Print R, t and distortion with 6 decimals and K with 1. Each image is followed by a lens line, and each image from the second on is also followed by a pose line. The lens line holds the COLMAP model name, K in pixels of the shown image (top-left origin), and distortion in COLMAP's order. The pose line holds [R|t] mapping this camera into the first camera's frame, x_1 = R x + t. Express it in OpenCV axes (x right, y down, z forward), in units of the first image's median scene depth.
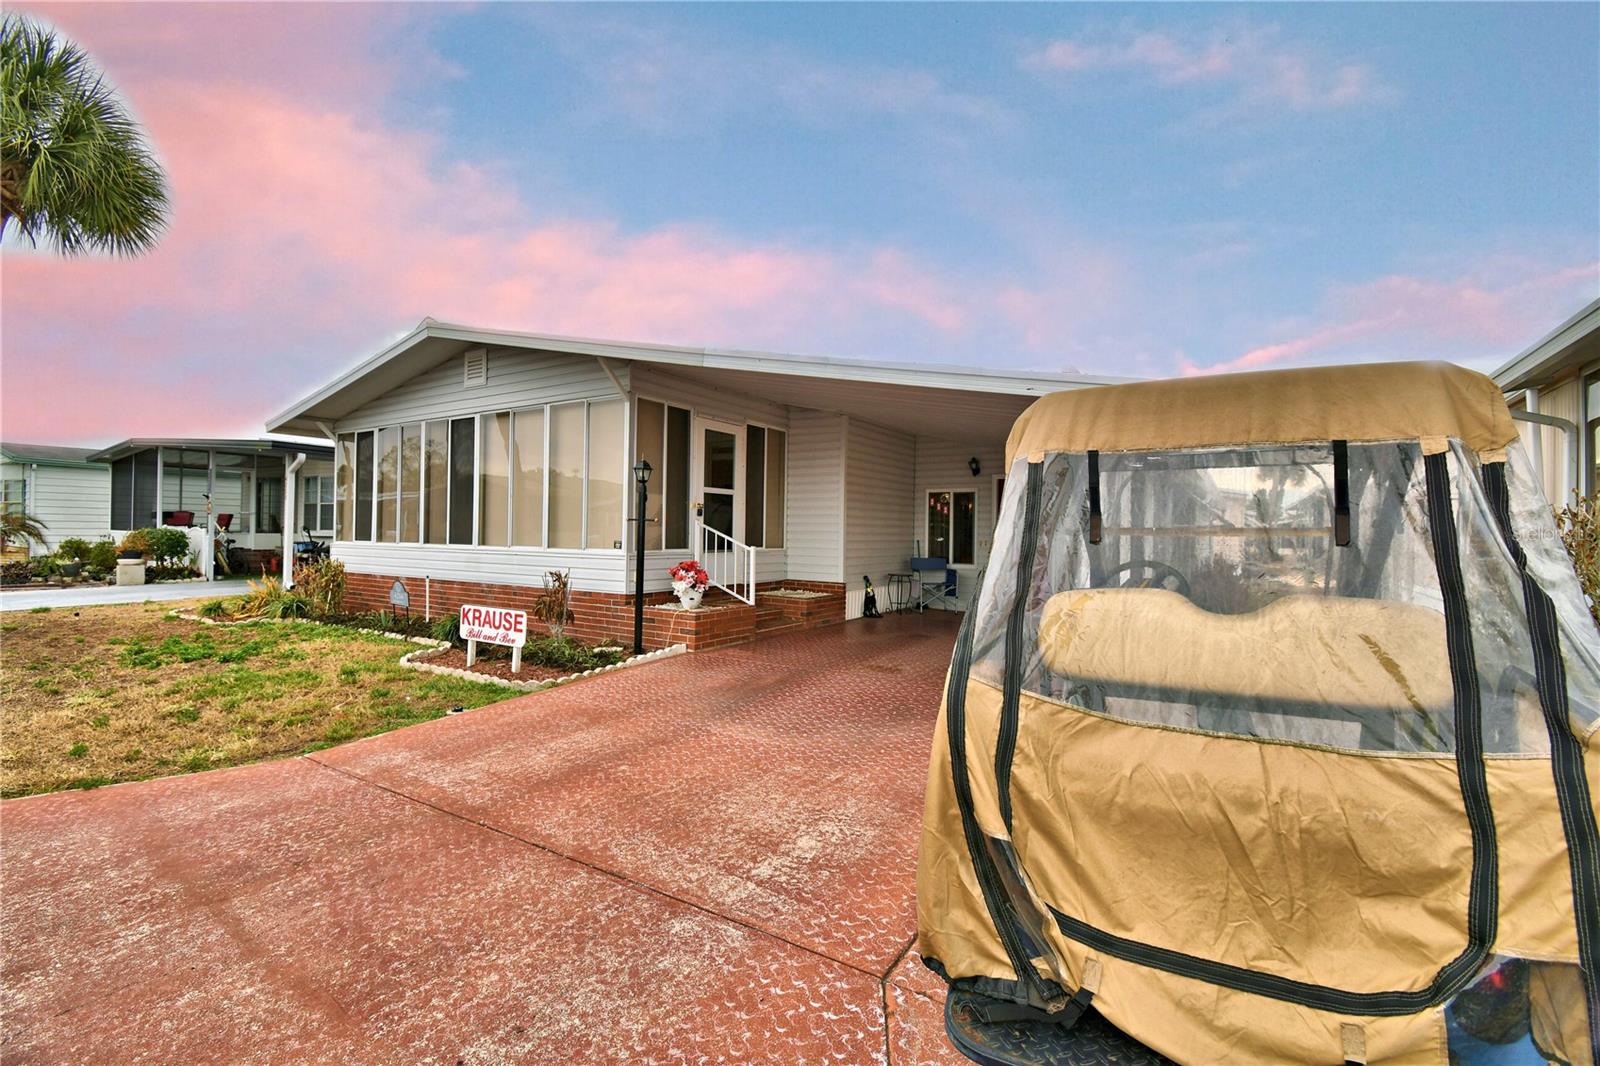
lens RADIAL K [[698.0, 0, 789.8], [0, 698.0, 534.3], [0, 0, 1]] dist [0.027186, -0.029443]
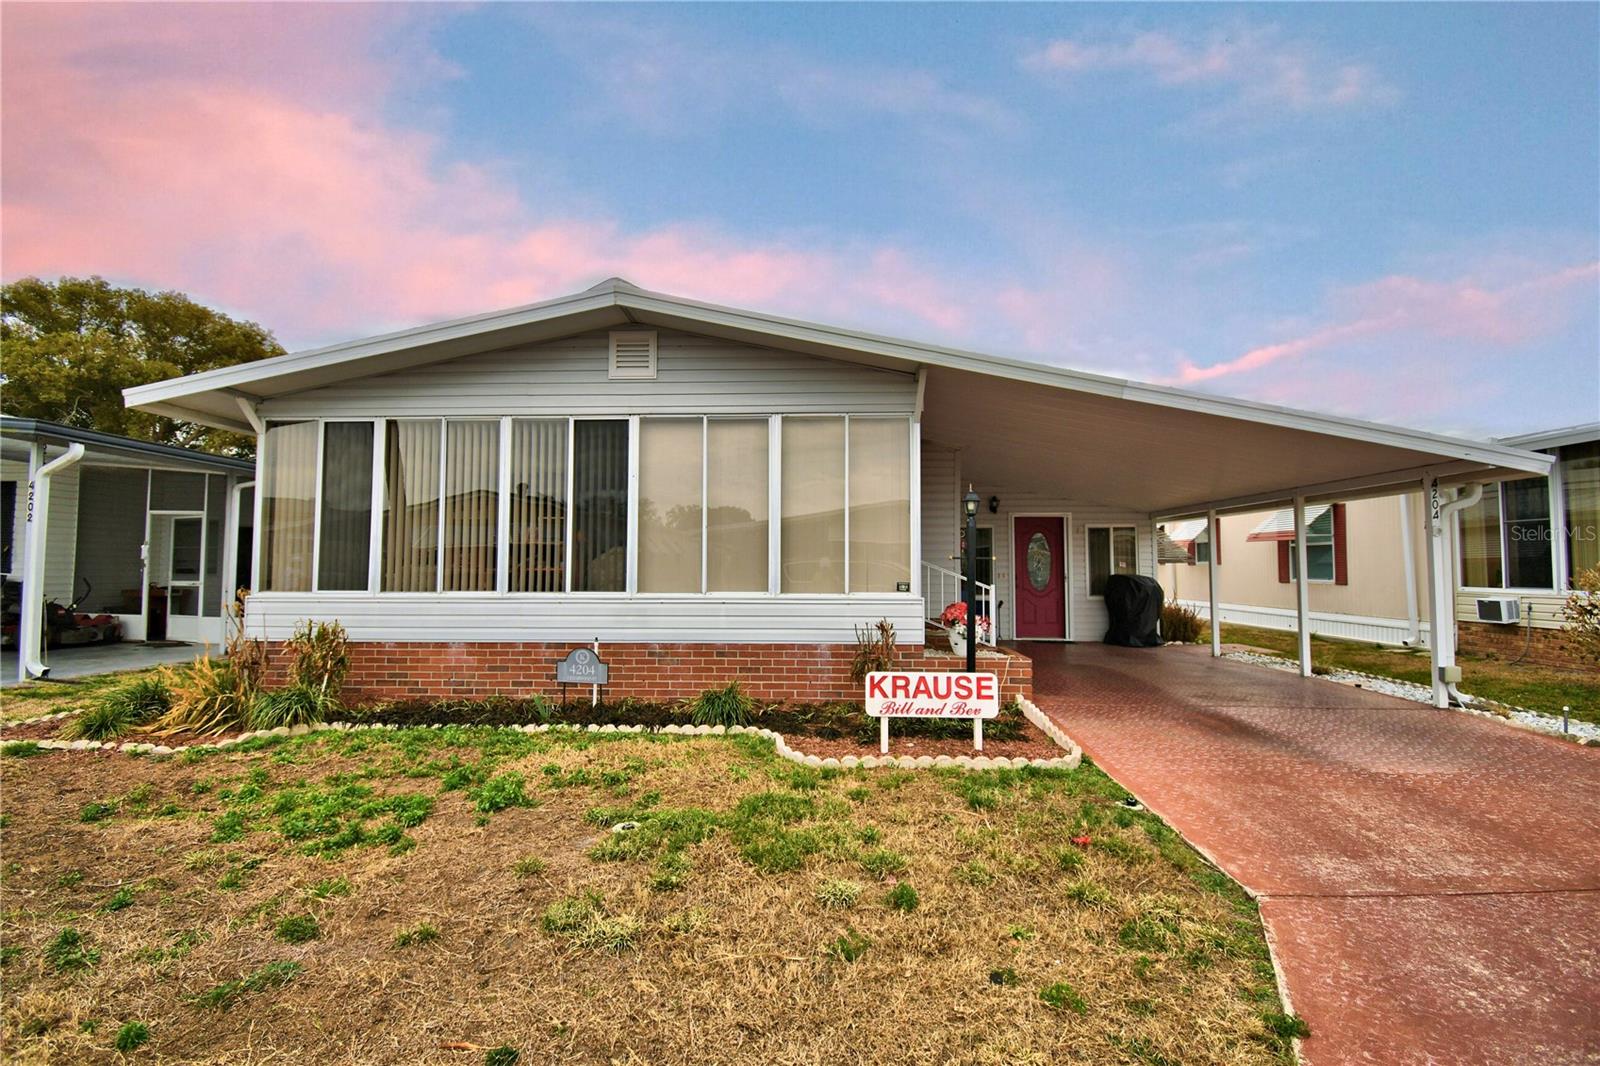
lens RADIAL K [[698.1, 0, 796.1], [0, 698.1, 532.8], [0, 0, 1]] dist [0.019190, -0.023223]
pose [[0.860126, 0.011640, 0.509949, -0.930943], [0.010453, 0.999127, -0.040437, -0.021015], [-0.509975, 0.040112, 0.859254, 0.384084]]
